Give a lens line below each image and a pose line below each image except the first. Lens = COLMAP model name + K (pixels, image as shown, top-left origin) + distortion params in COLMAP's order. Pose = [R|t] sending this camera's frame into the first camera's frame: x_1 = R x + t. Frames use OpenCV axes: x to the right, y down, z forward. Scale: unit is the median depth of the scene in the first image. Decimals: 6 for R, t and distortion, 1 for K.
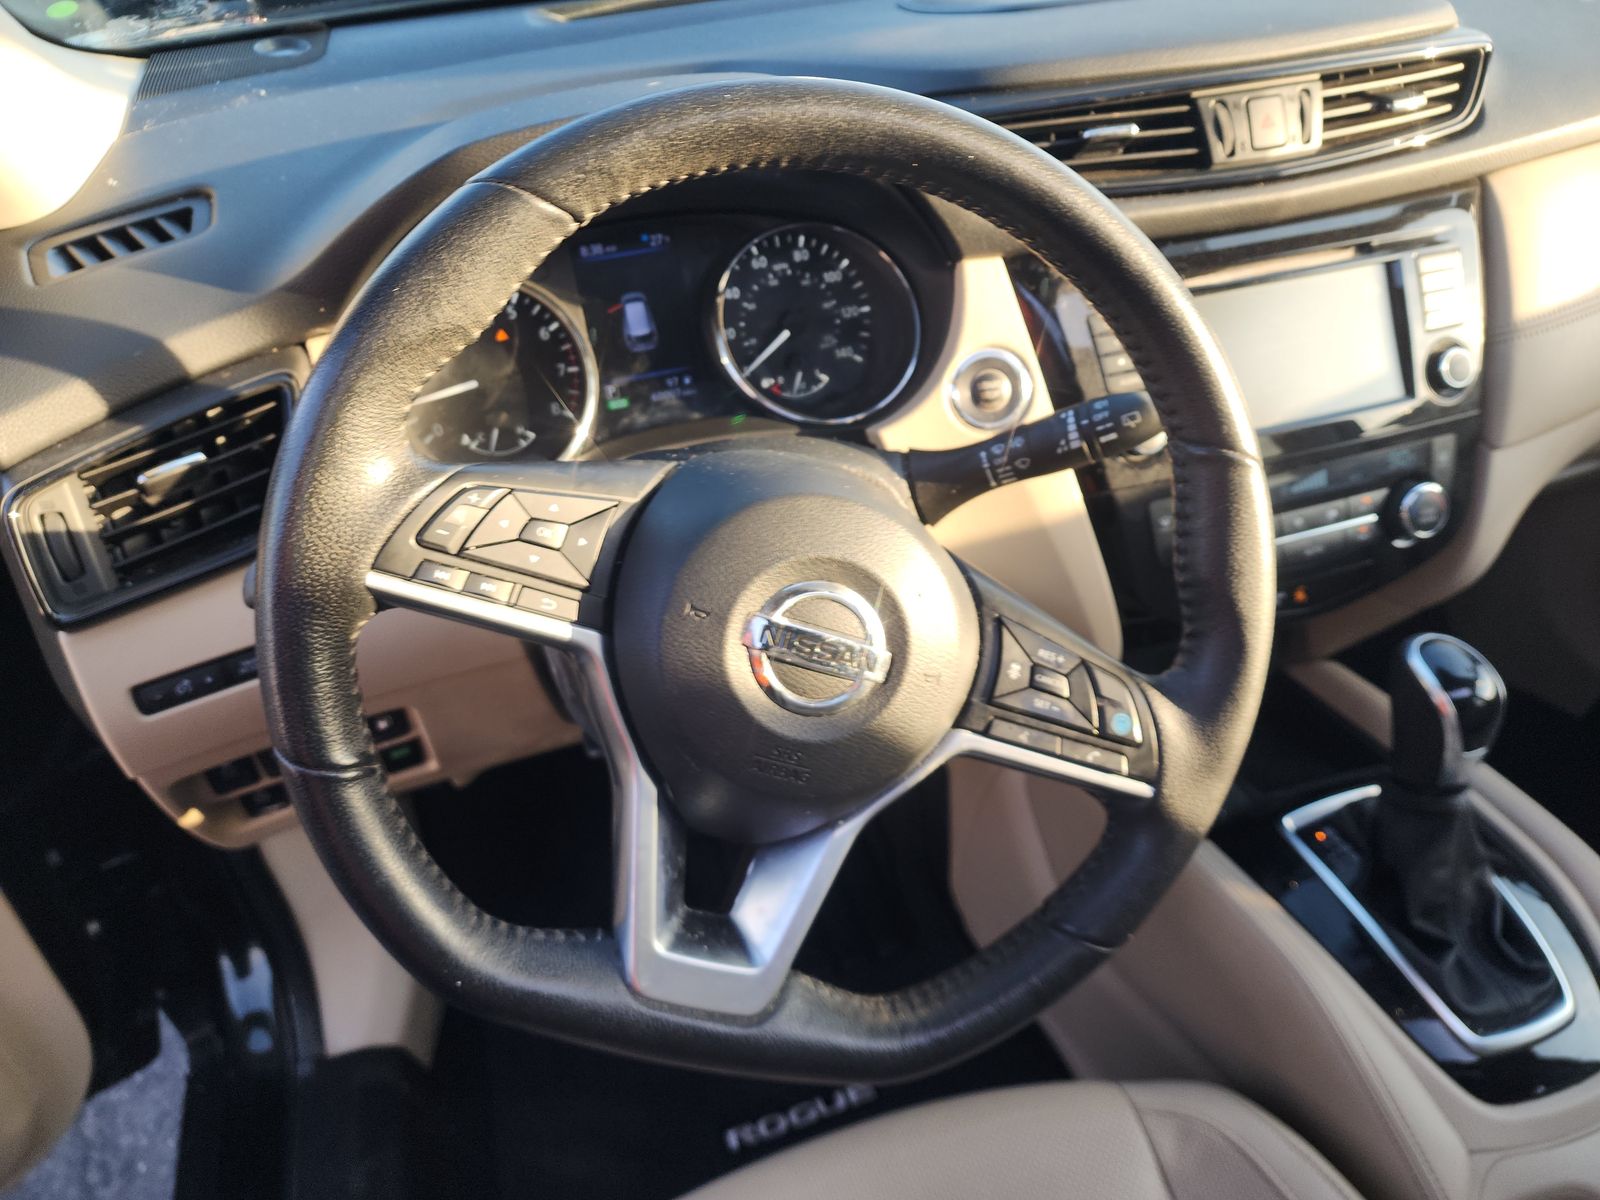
lens RADIAL K [[1090.3, 0, 800.4], [0, 1090.3, 580.3], [0, 0, 1]] dist [0.087715, -0.113274]
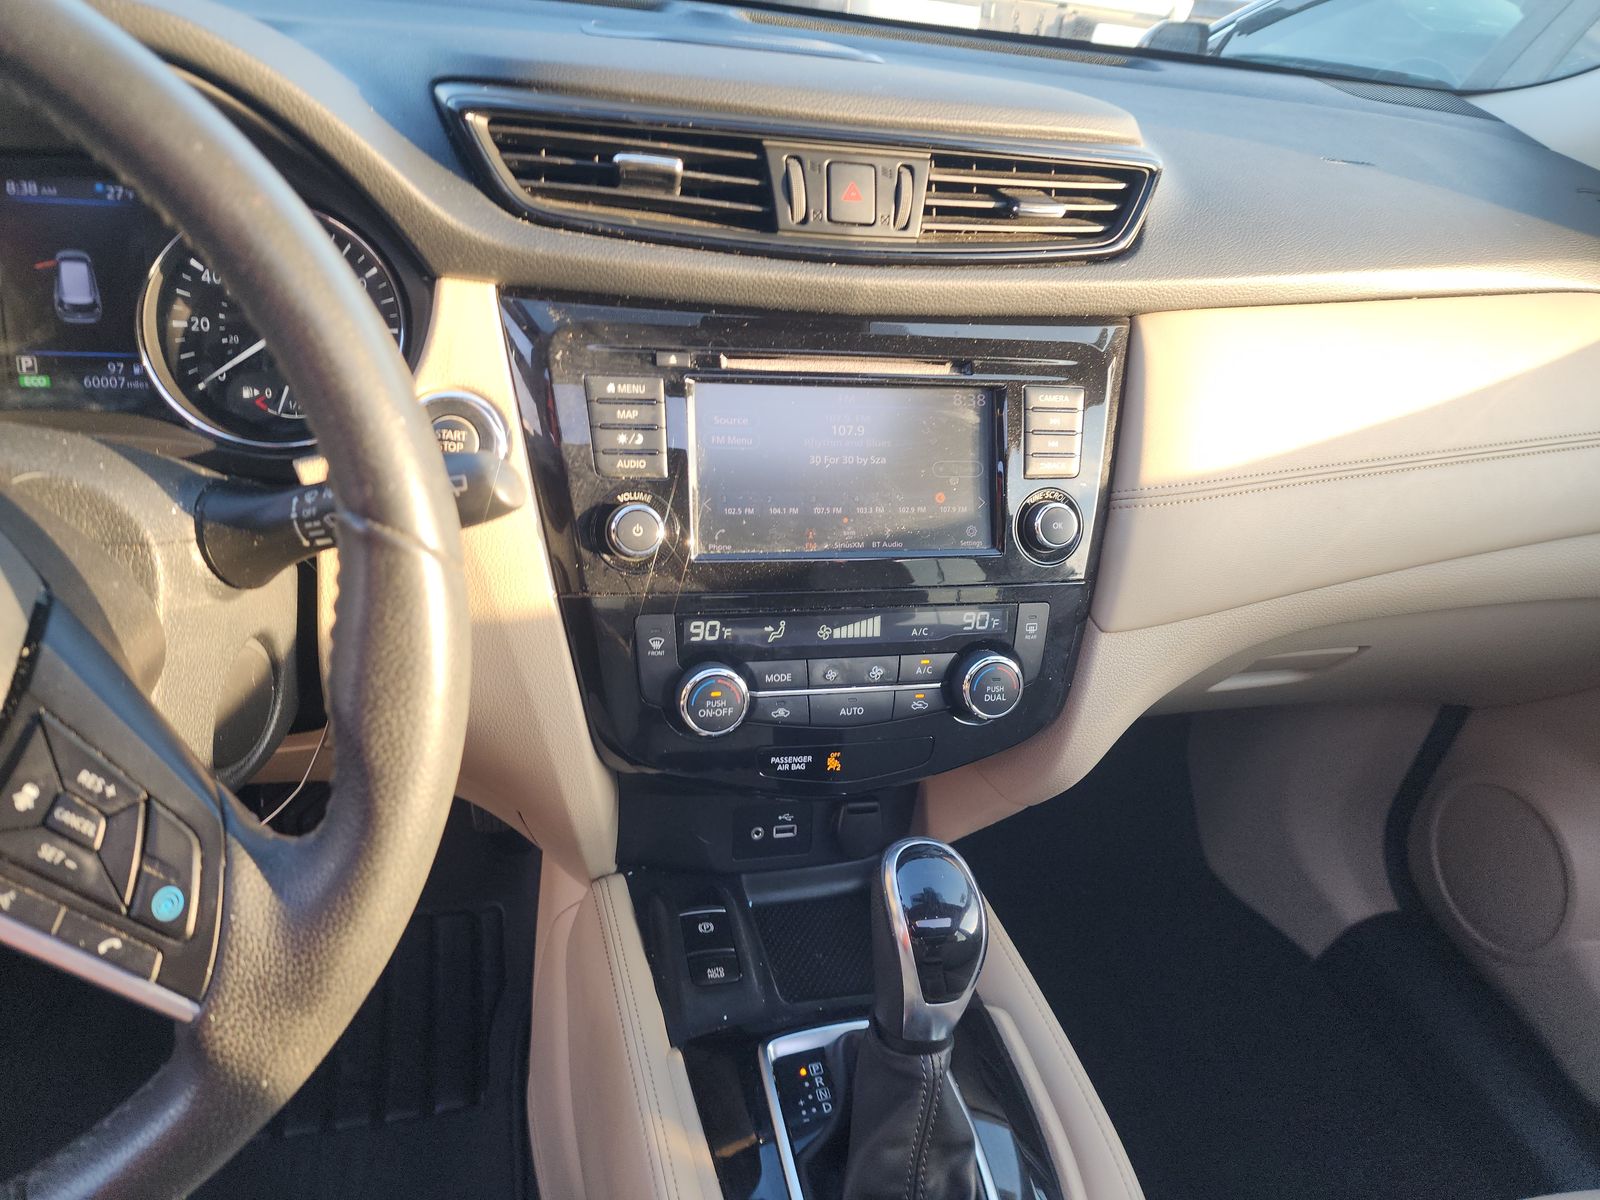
lens RADIAL K [[1087.3, 0, 784.8], [0, 1087.3, 591.6], [0, 0, 1]] dist [0.006715, 0.000912]
pose [[0.983659, 0.178108, 0.026317, 0.383161], [-0.175350, 0.980888, -0.084329, -0.039848], [-0.040834, 0.078336, 0.996090, 0.200472]]
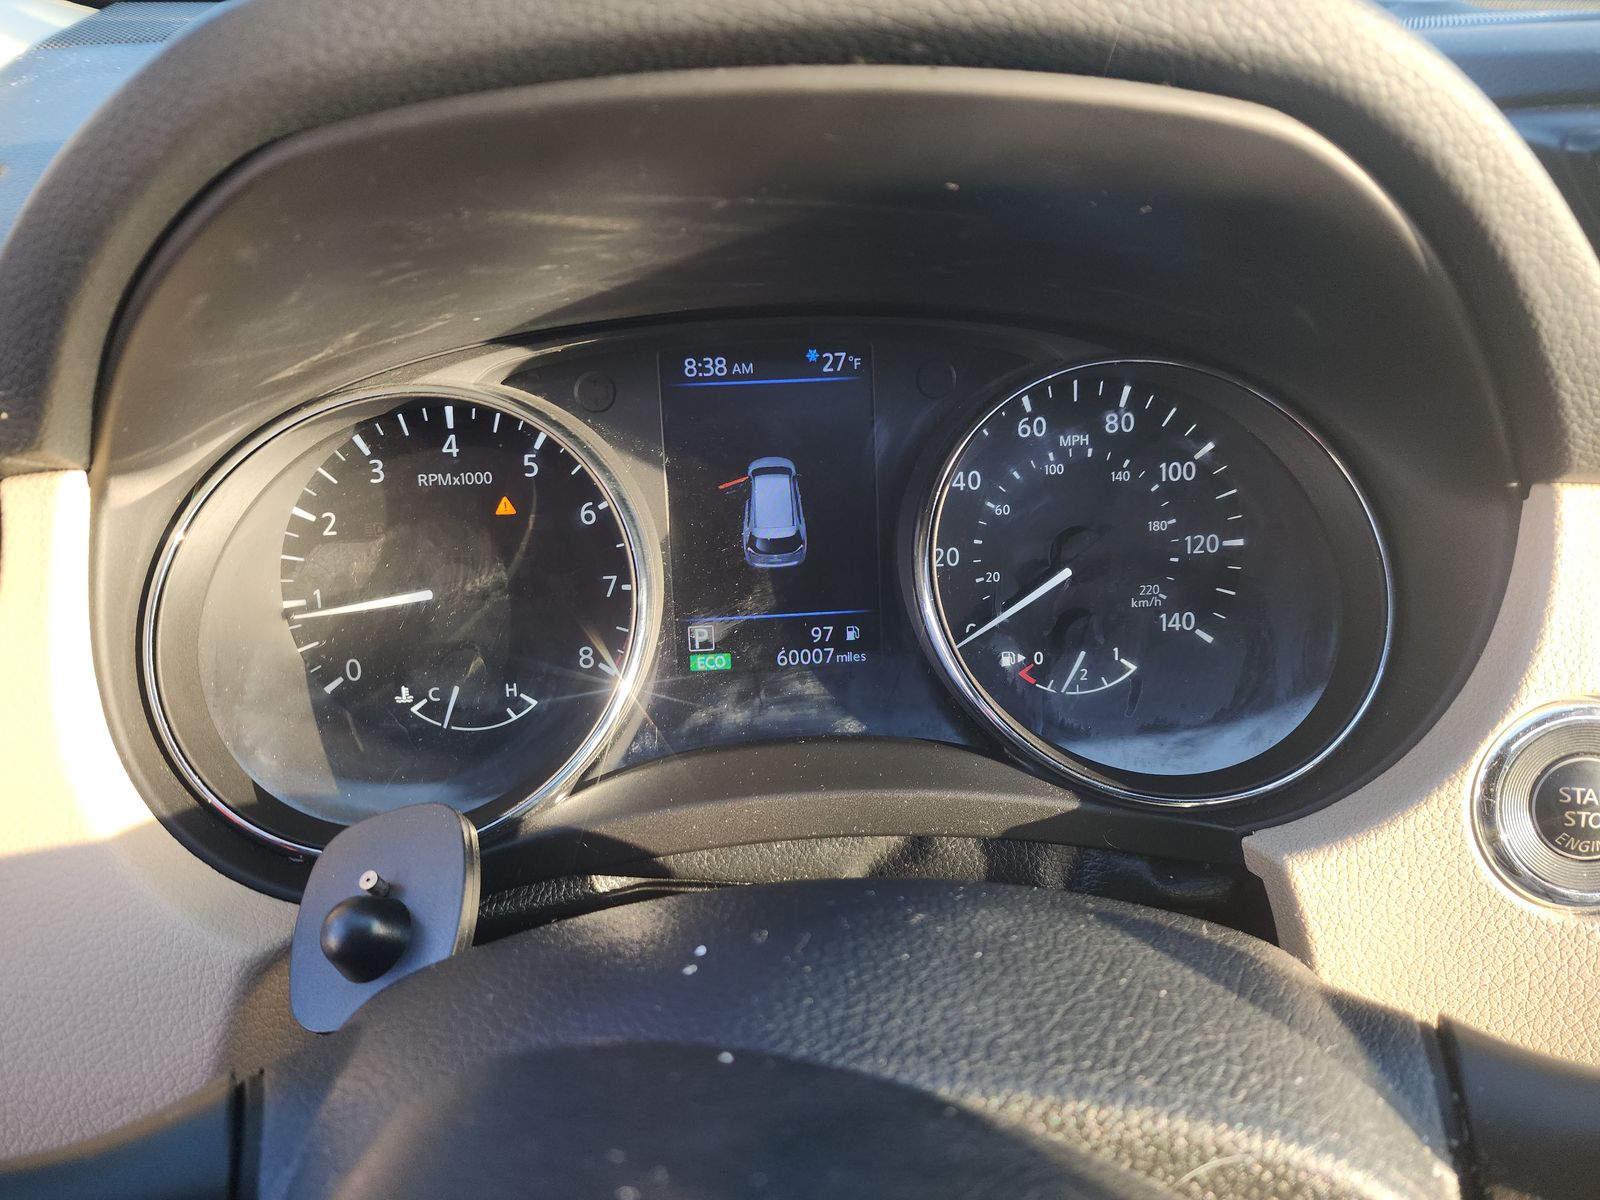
lens RADIAL K [[1040.5, 0, 800.0], [0, 1040.5, 600.0], [0, 0, 1]] dist [0.082194, -0.001344]
pose [[0.970546, 0.150812, -0.187874, -0.039596], [-0.168963, 0.981987, -0.084581, -0.157885], [0.171734, 0.113834, 0.978544, 0.537132]]
